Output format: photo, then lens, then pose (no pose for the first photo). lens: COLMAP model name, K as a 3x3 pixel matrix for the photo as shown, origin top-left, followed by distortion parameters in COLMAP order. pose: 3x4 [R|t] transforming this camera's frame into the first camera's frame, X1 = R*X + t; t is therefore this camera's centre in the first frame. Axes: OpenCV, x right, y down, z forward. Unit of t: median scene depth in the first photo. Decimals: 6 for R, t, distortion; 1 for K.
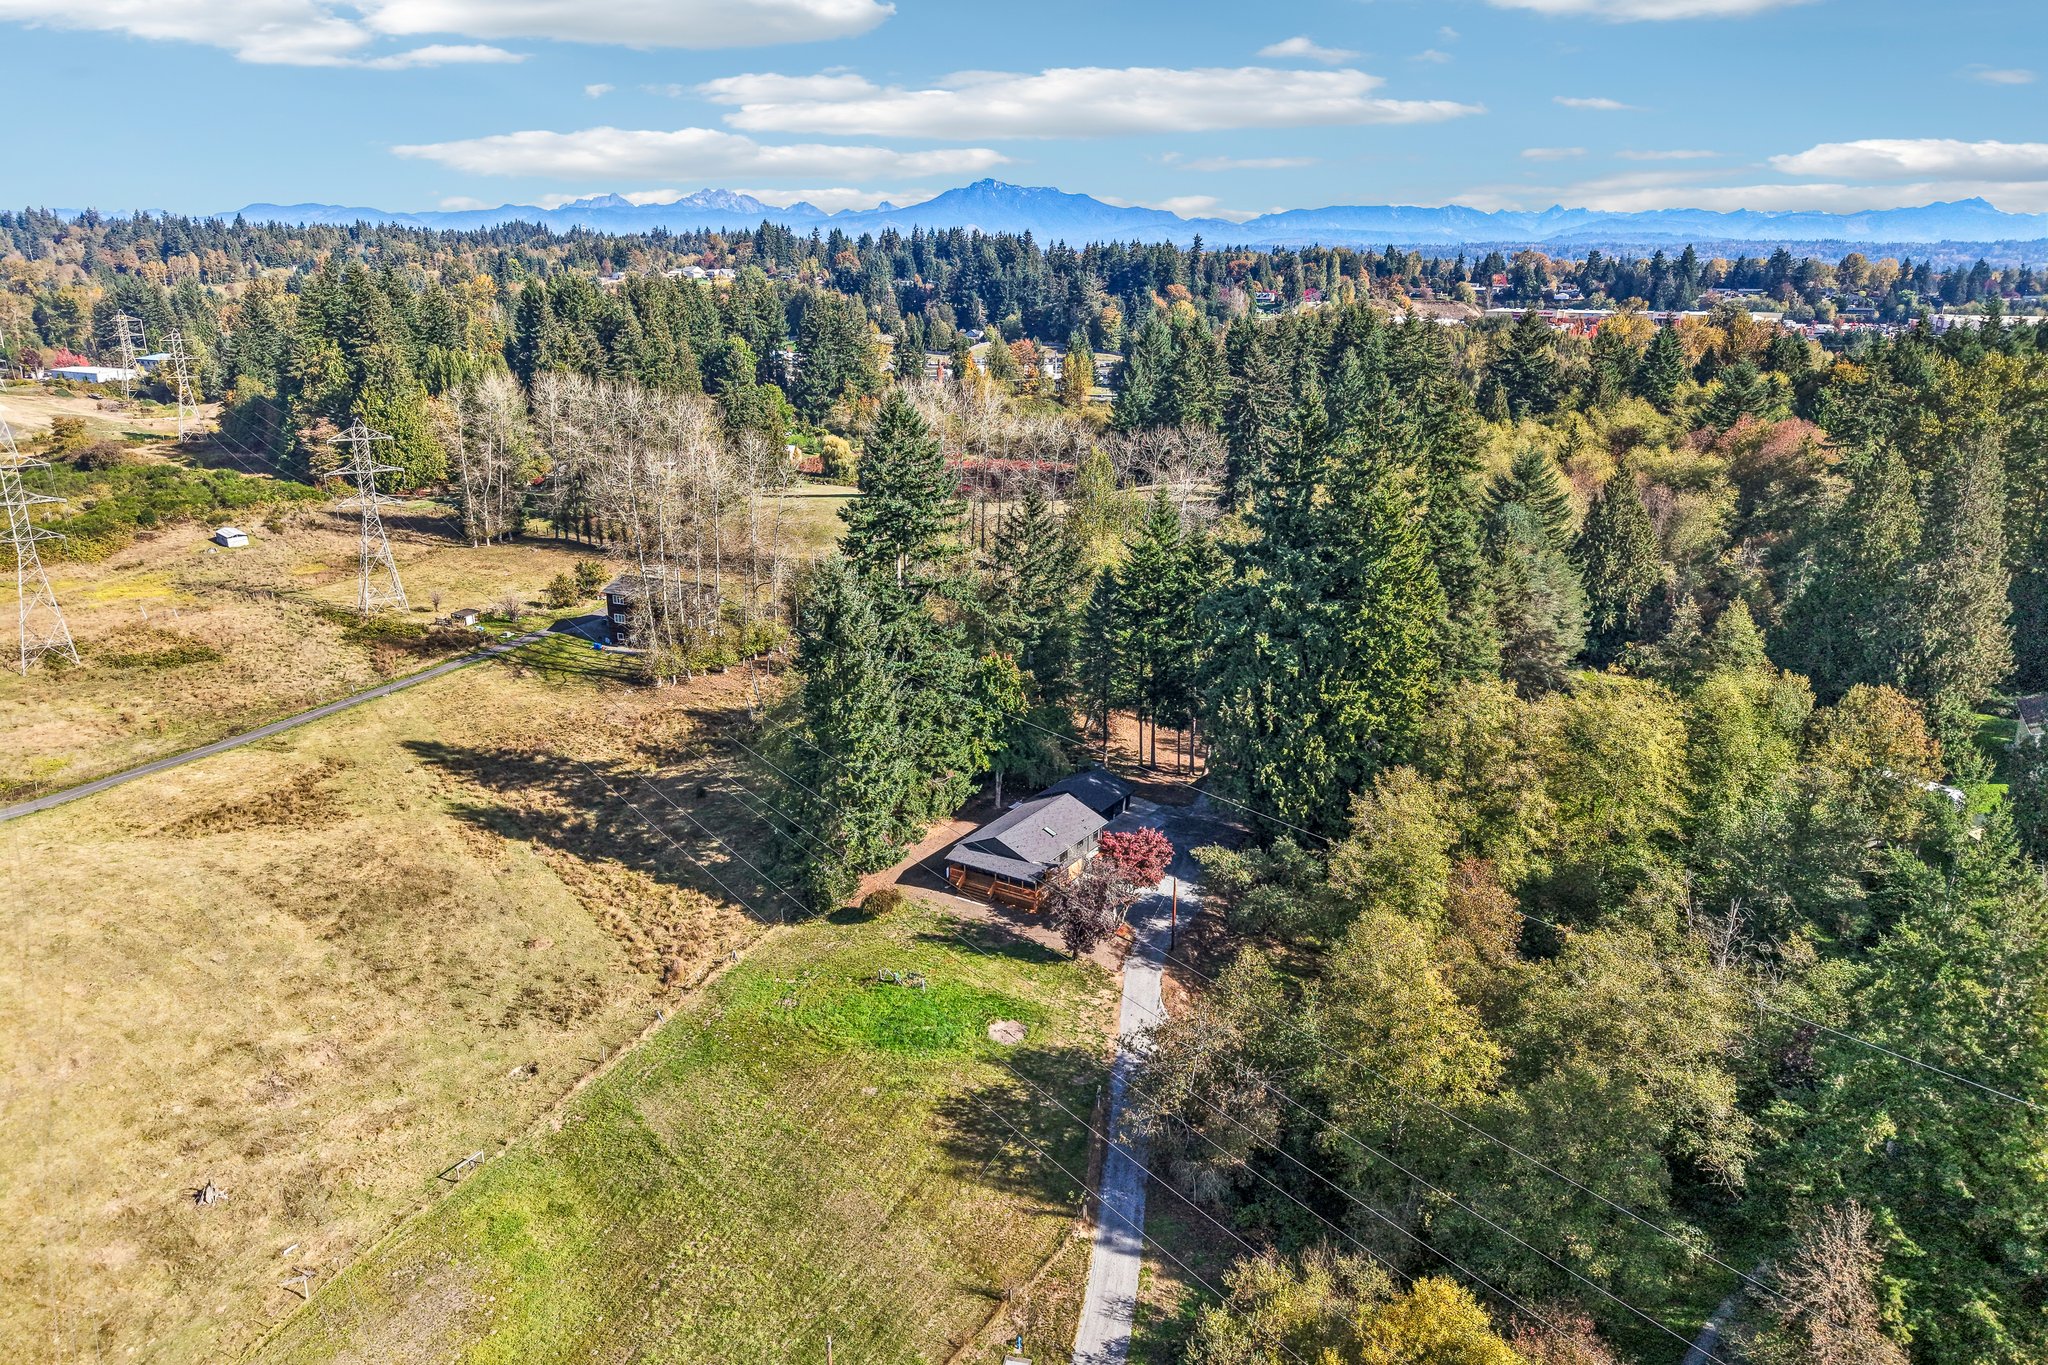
lens RADIAL K [[1366.7, 0, 1032.6], [0, 1366.7, 682.1], [0, 0, 1]] dist [0.008004, -0.002166]
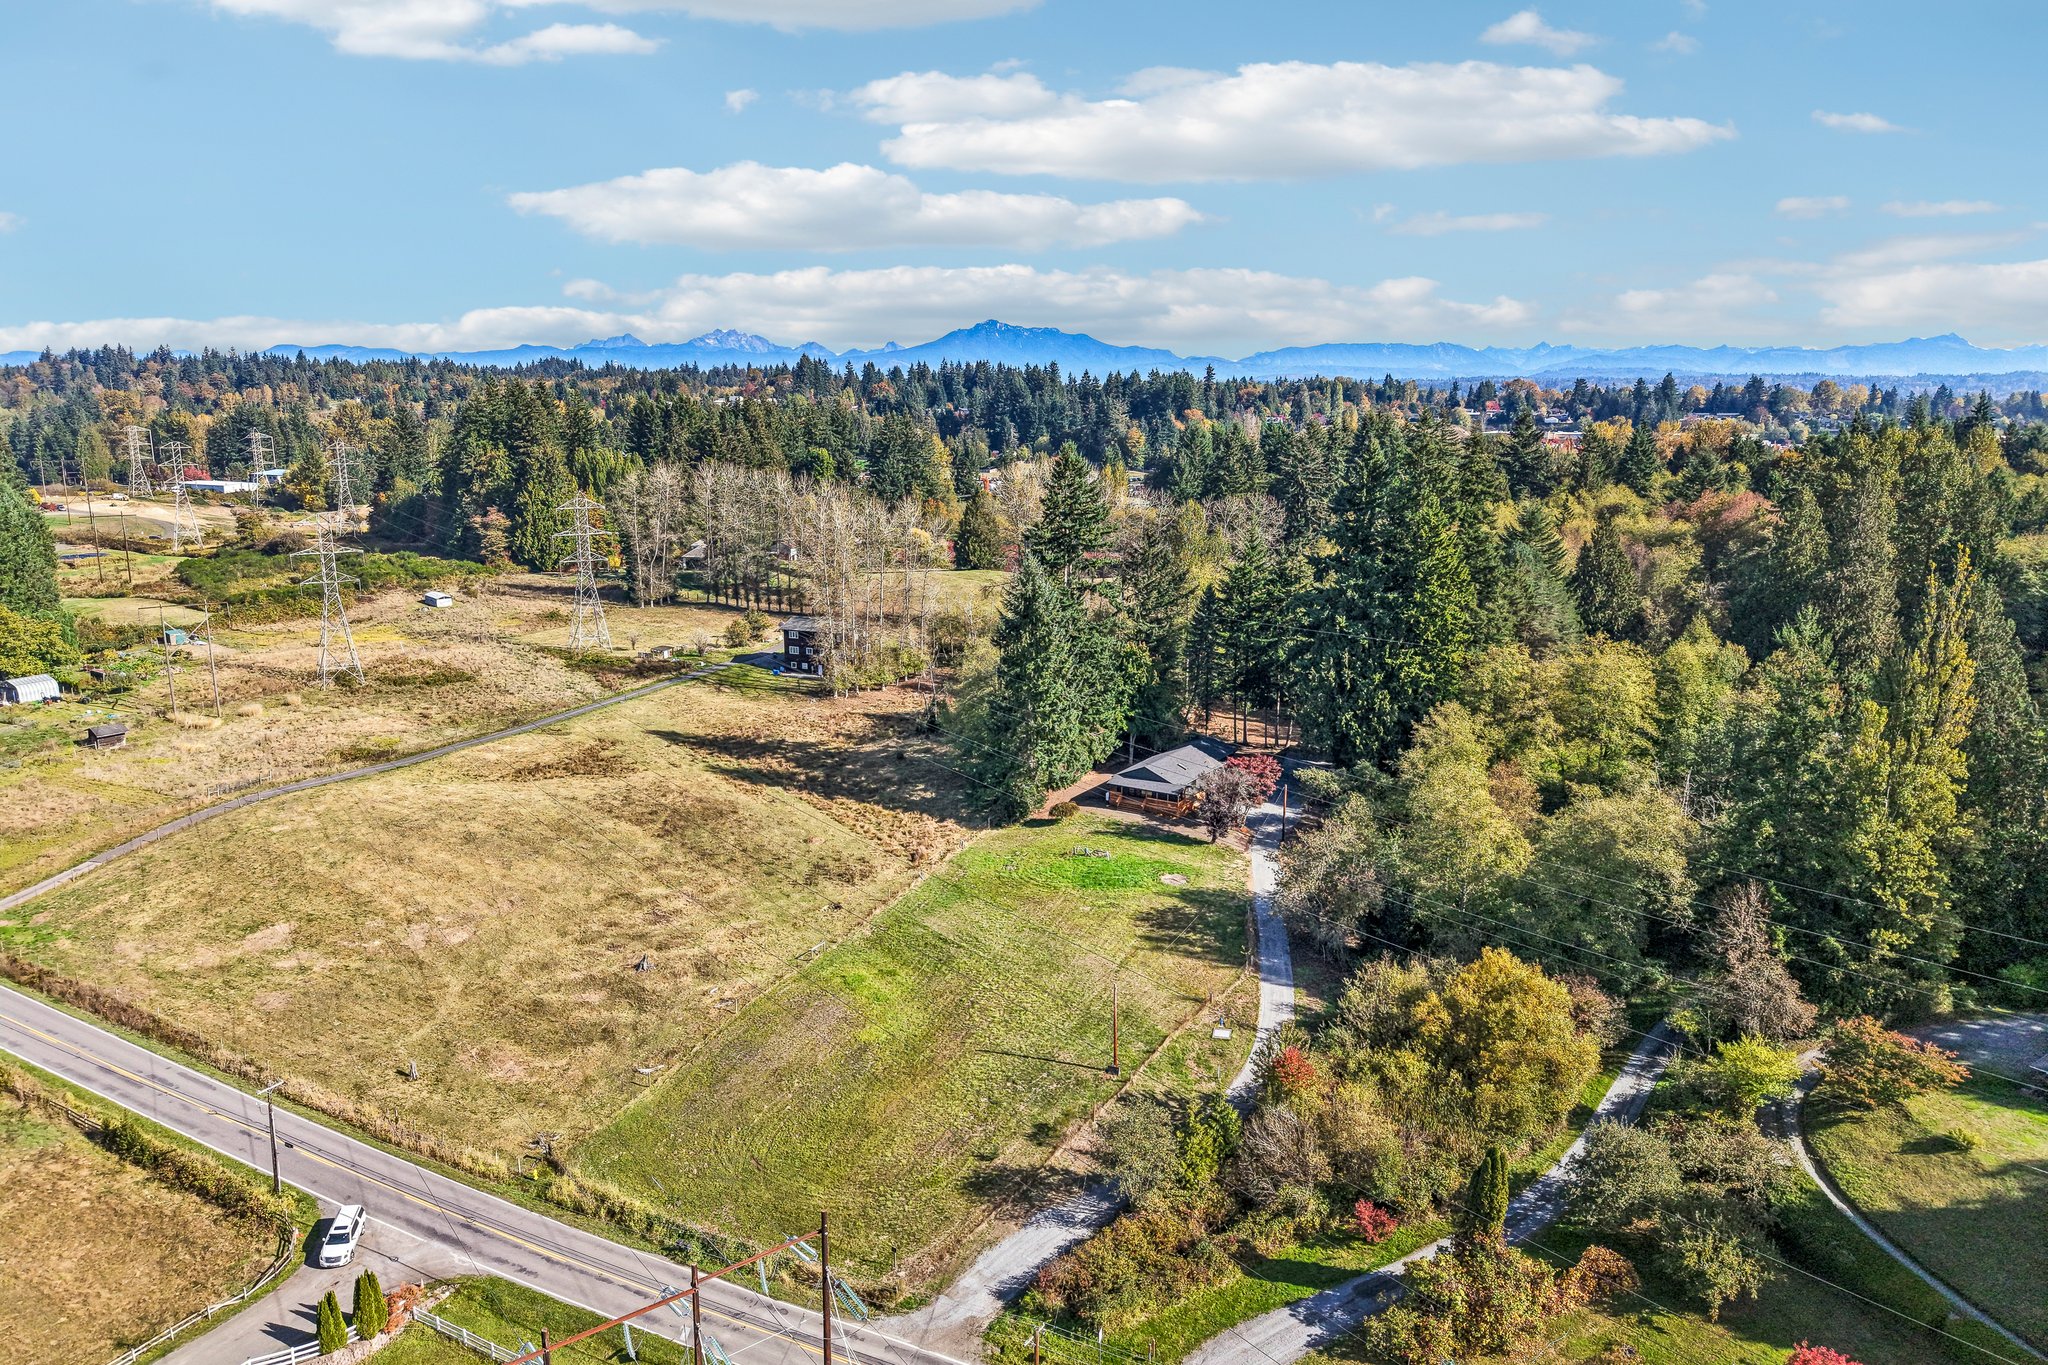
lens RADIAL K [[1364.4, 0, 1029.7], [0, 1364.4, 688.0], [0, 0, 1]] dist [0.036321, -0.042476]
pose [[0.999995, -0.002467, -0.001885, -0.093826], [0.002287, 0.995947, -0.089912, 0.106018], [0.002099, 0.089907, 0.995948, -0.236661]]
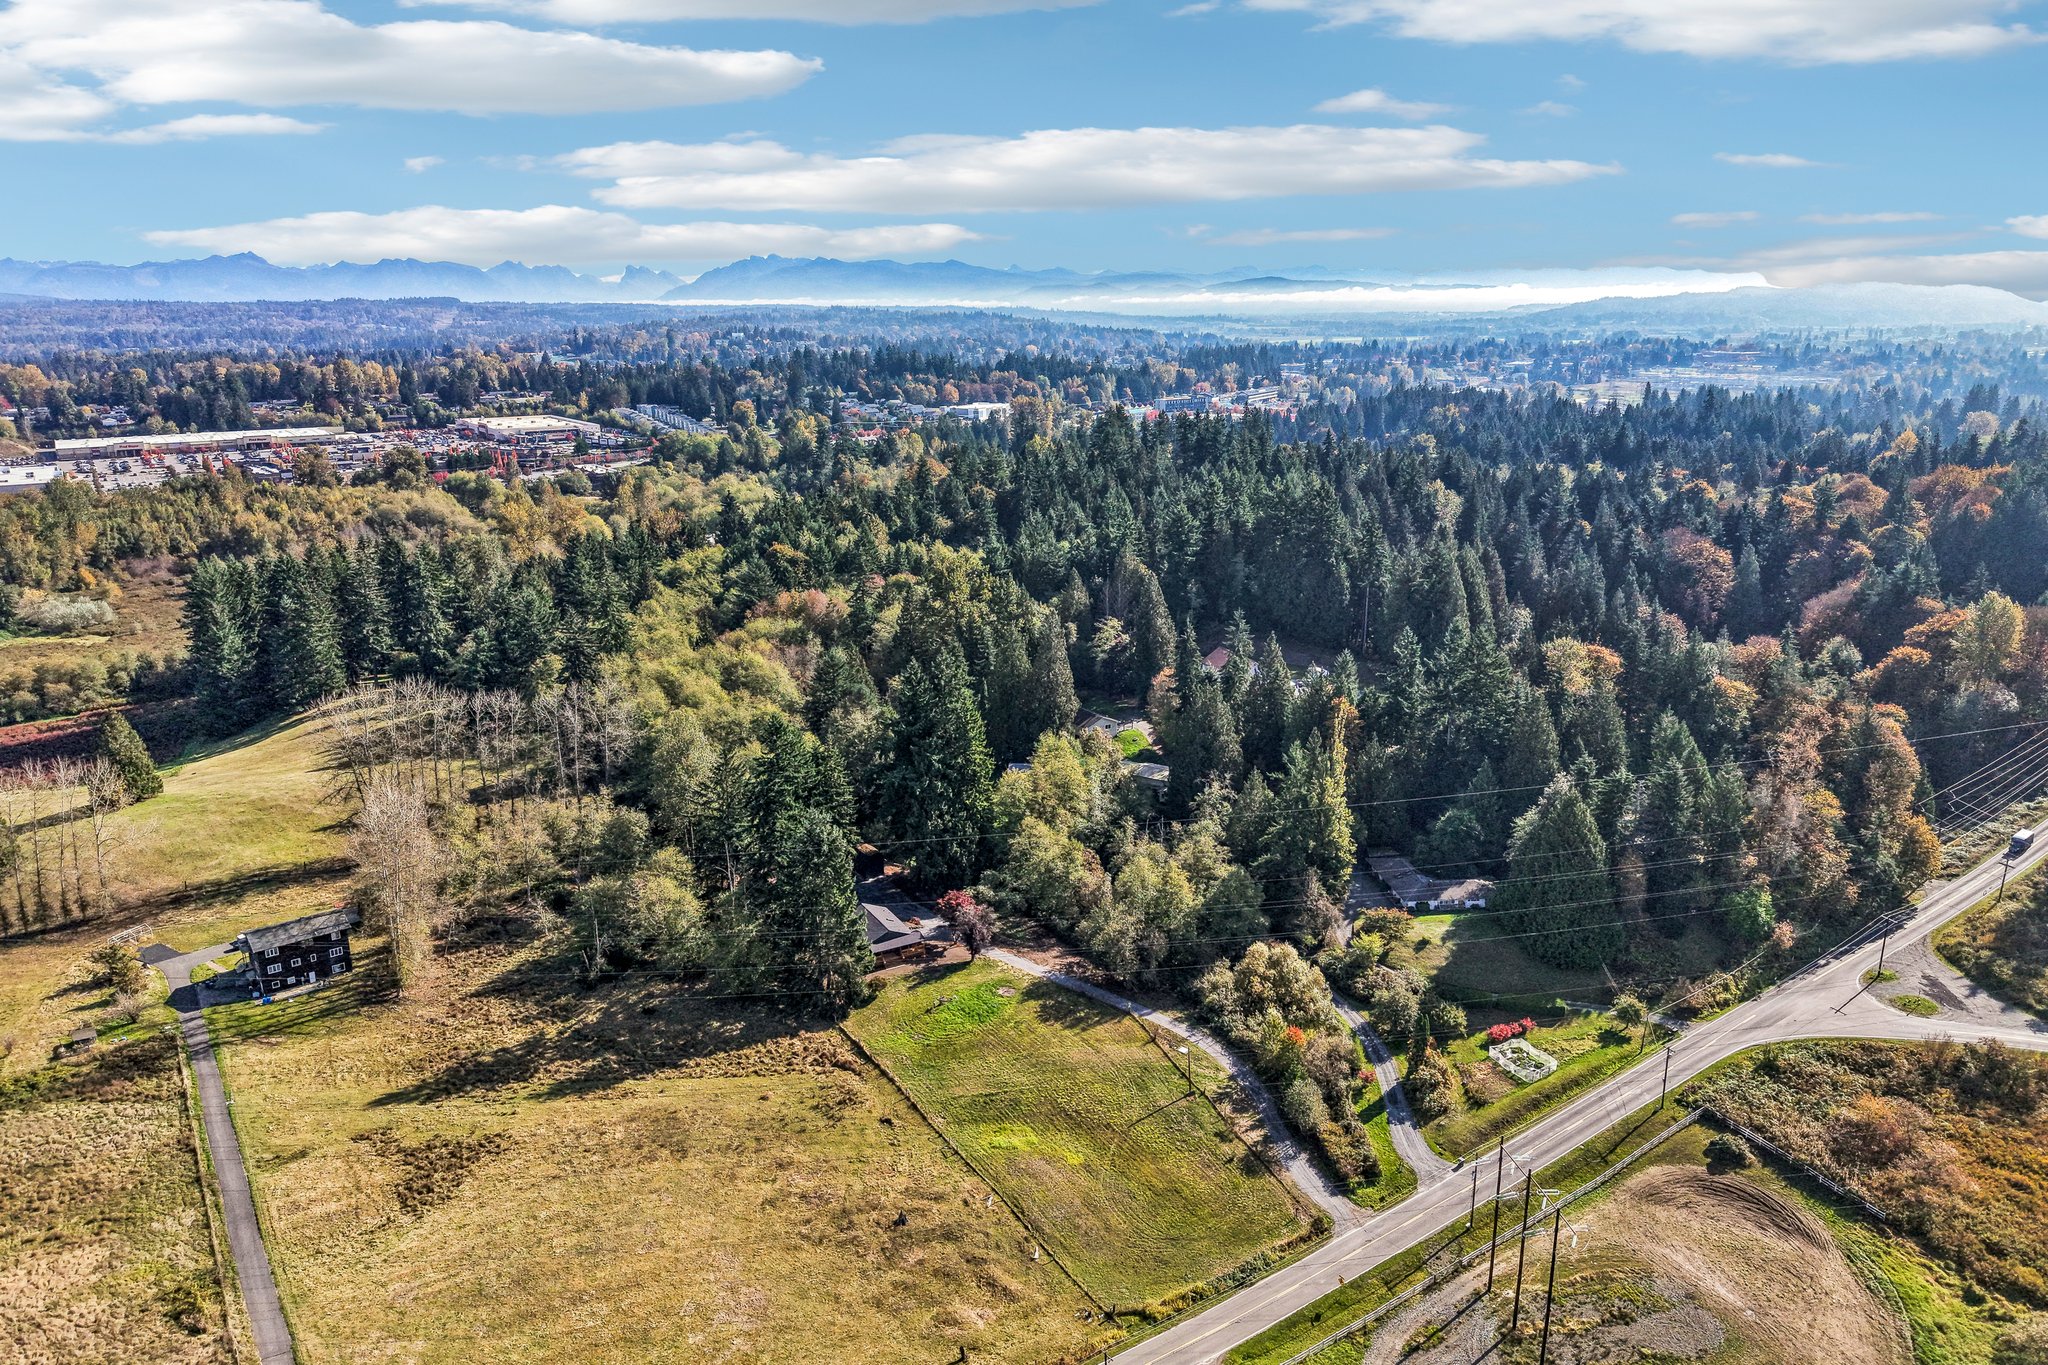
lens RADIAL K [[1410.5, 0, 1016.5], [0, 1410.5, 724.9], [0, 0, 1]] dist [0.027239, -0.029068]
pose [[0.478675, -0.261163, 0.838251, -0.986312], [0.267564, 0.952714, 0.144034, -0.254200], [-0.836229, 0.155340, 0.525918, -0.126369]]
